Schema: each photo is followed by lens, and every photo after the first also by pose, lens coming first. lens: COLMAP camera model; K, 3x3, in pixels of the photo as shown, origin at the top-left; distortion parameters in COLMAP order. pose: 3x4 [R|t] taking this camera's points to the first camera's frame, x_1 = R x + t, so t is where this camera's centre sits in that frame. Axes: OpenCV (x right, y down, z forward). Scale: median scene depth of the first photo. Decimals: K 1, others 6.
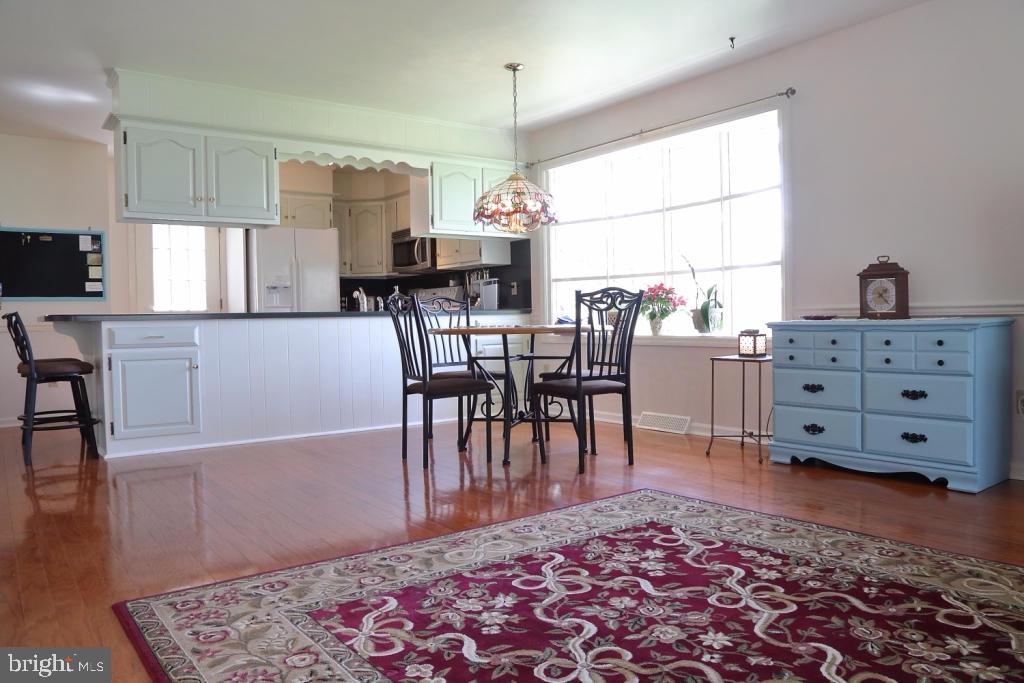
lens RADIAL K [[745.5, 0, 515.6], [0, 745.5, 339.6], [0, 0, 1]] dist [-0.089712, 0.038889]
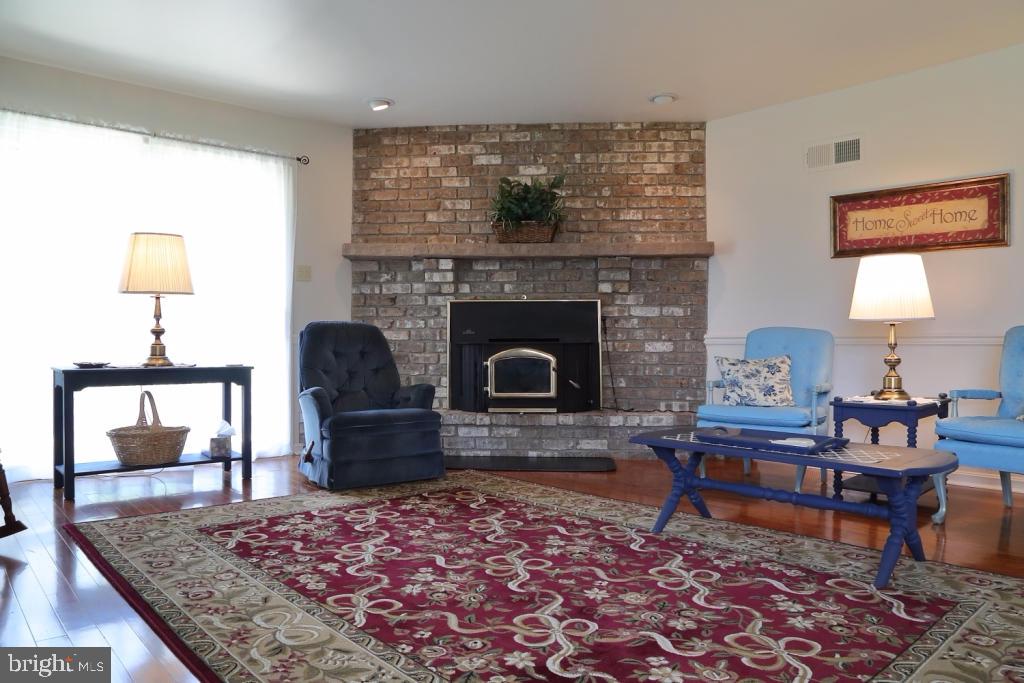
lens RADIAL K [[700.6, 0, 522.6], [0, 700.6, 338.0], [0, 0, 1]] dist [-0.109043, 0.046743]
pose [[-0.995308, 0.019066, -0.094857, 0.359056], [0.017338, 0.999669, 0.019014, -0.040861], [0.095188, 0.017280, -0.995309, 1.542364]]
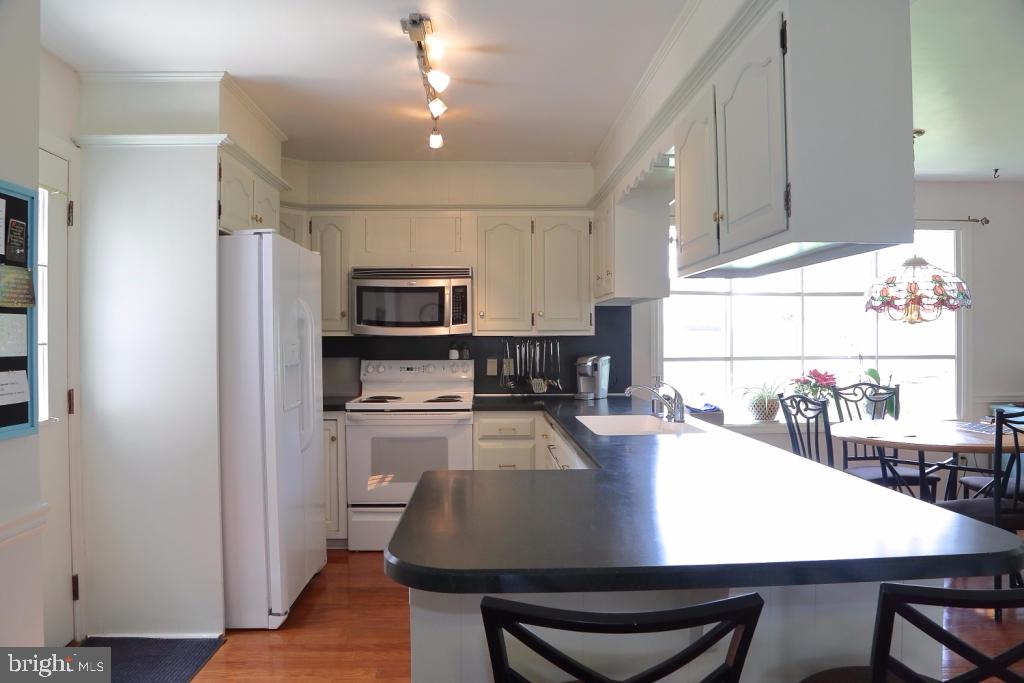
lens RADIAL K [[700.6, 0, 514.1], [0, 700.6, 340.4], [0, 0, 1]] dist [-0.109043, 0.046743]
pose [[0.561108, 0.016437, 0.827579, -1.640872], [0.016302, 0.999389, -0.030903, -0.192392], [-0.827582, 0.030831, 0.560498, 1.696305]]
